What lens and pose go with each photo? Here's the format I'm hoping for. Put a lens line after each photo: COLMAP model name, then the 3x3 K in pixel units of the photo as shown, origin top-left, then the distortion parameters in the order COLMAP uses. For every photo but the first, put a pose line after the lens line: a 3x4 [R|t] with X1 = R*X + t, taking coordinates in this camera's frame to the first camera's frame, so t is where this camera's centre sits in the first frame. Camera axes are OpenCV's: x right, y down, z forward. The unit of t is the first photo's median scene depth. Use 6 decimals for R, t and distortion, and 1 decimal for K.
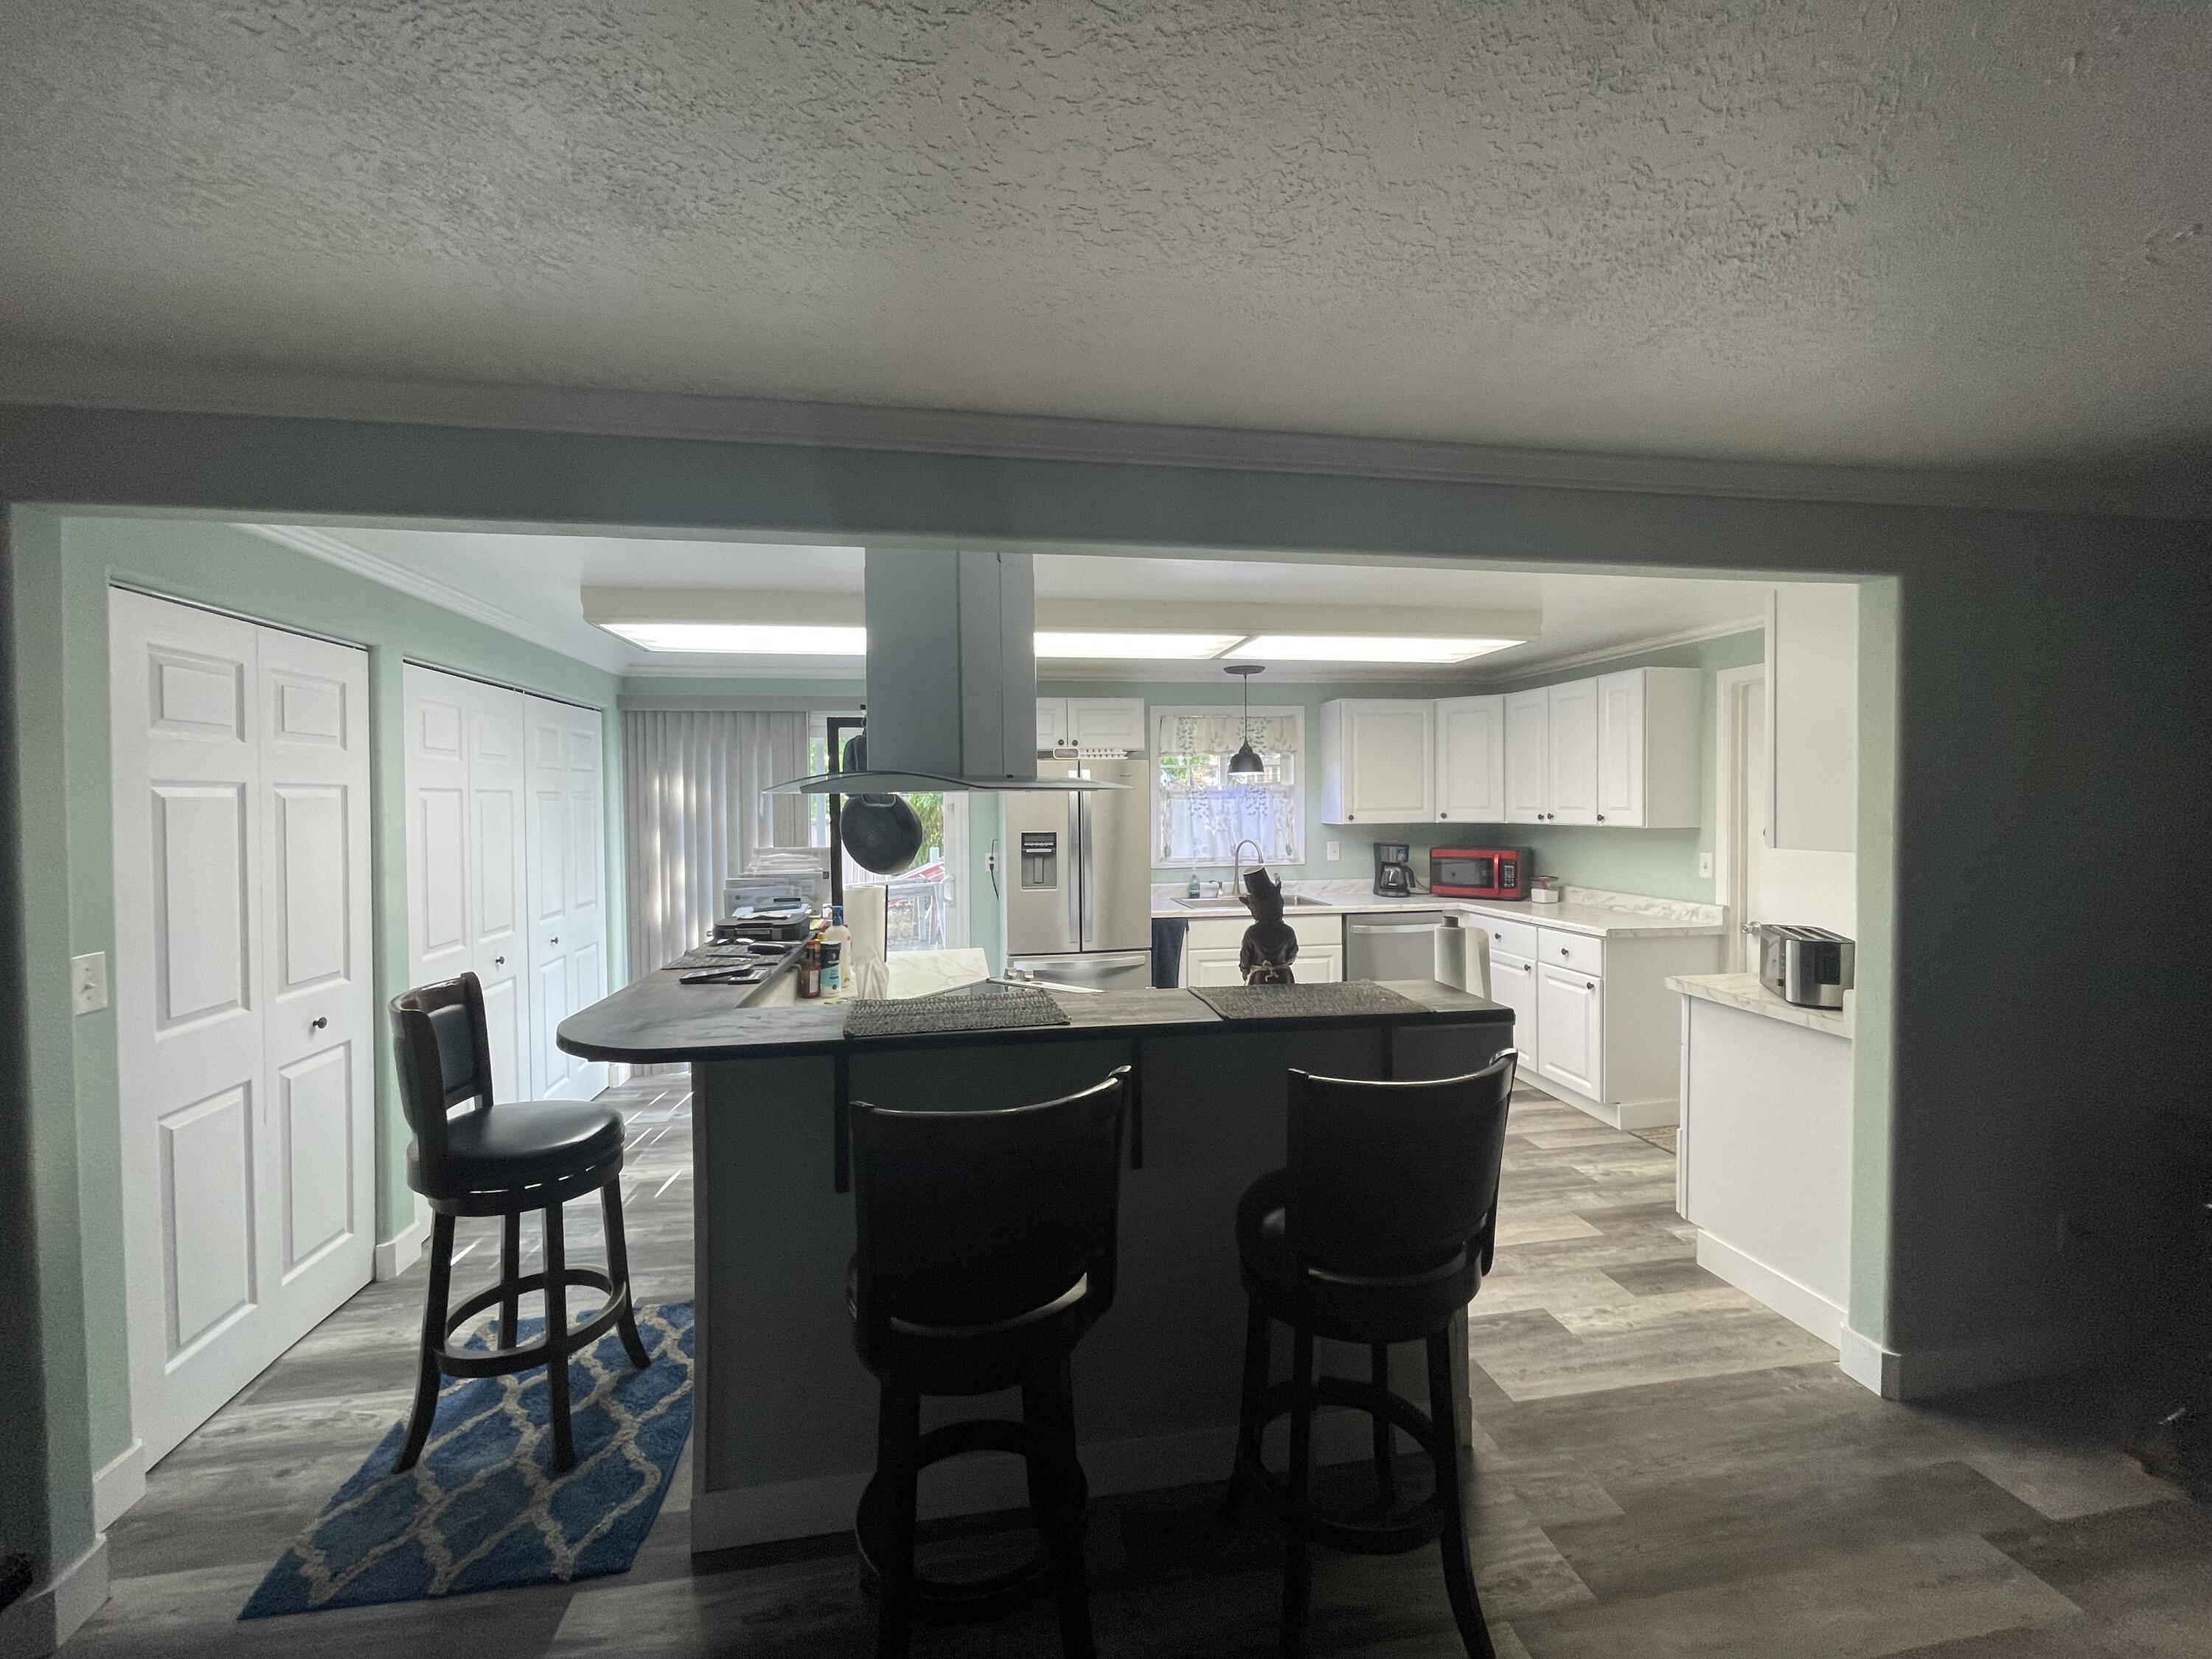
lens RADIAL K [[895.4, 0, 1096.9], [0, 895.4, 824.5], [0, 0, 1]] dist [0.000235, -0.000098]
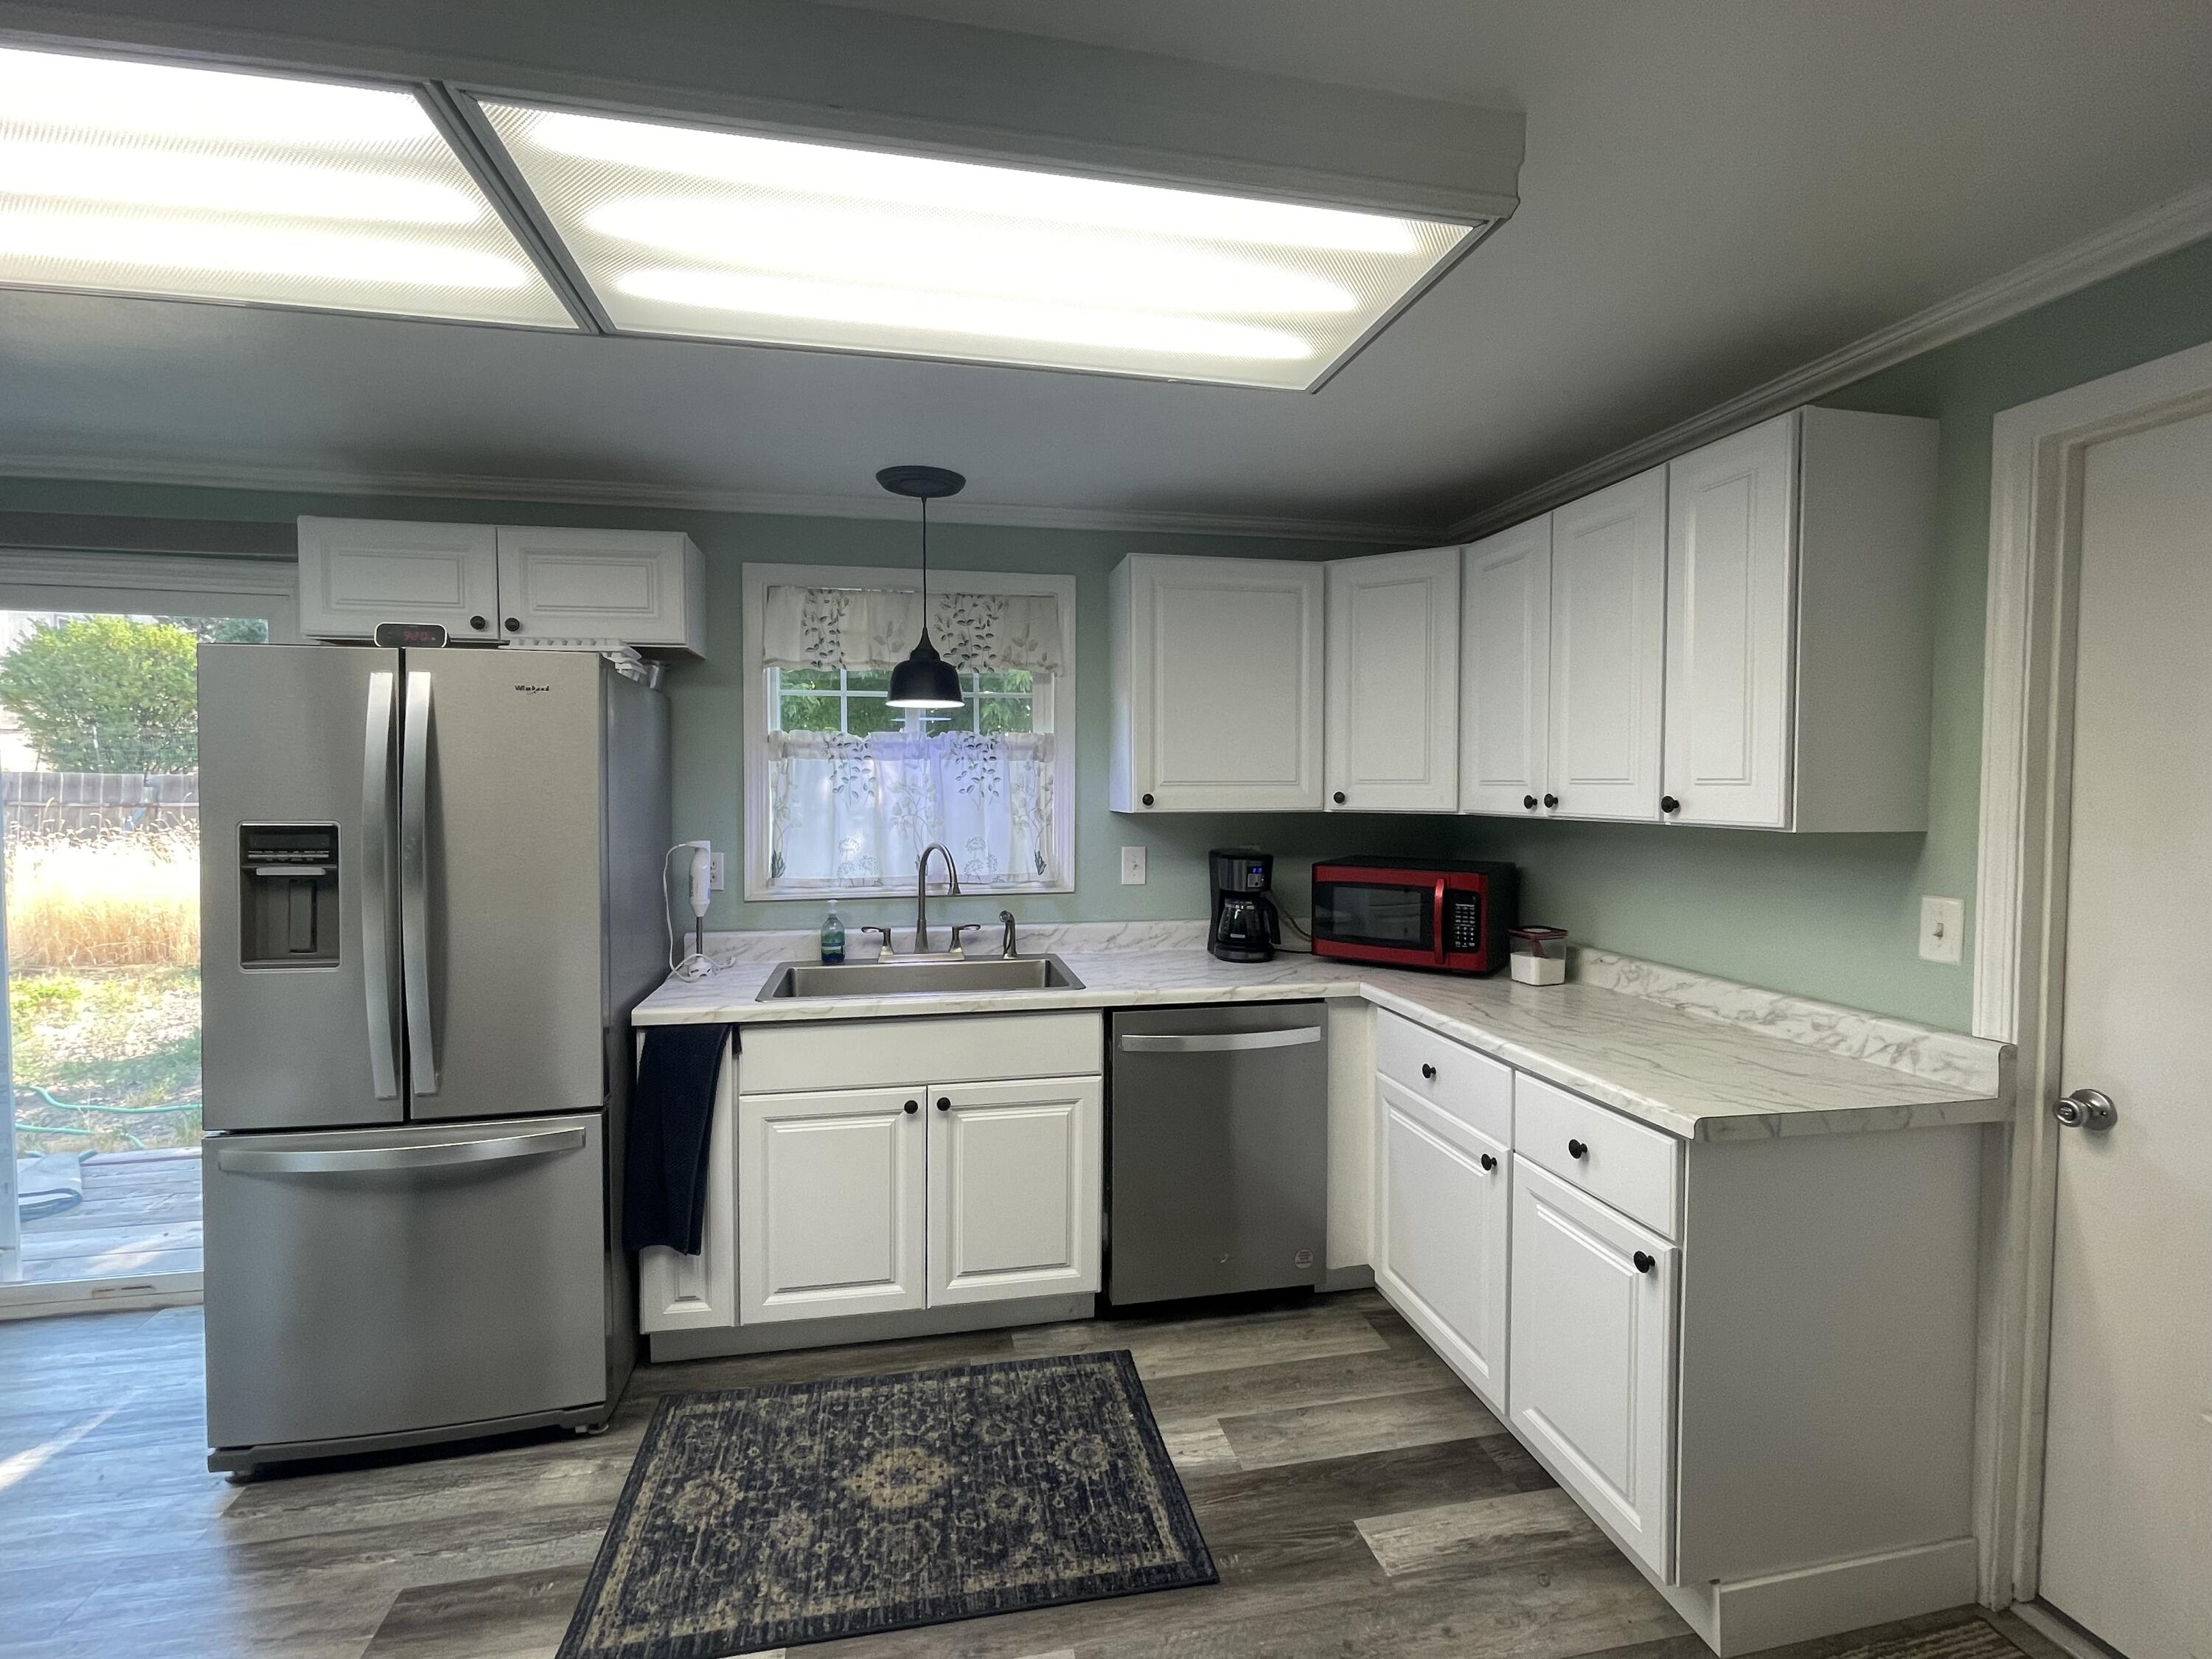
lens RADIAL K [[984.0, 0, 1106.8], [0, 984.0, 824.4], [0, 0, 1]] dist [-0.001114, 0.000151]
pose [[0.999367, 0.009935, 0.034150, 0.254724], [-0.010422, 0.999846, 0.014130, -0.001702], [-0.034004, -0.014477, 0.999317, 0.490761]]
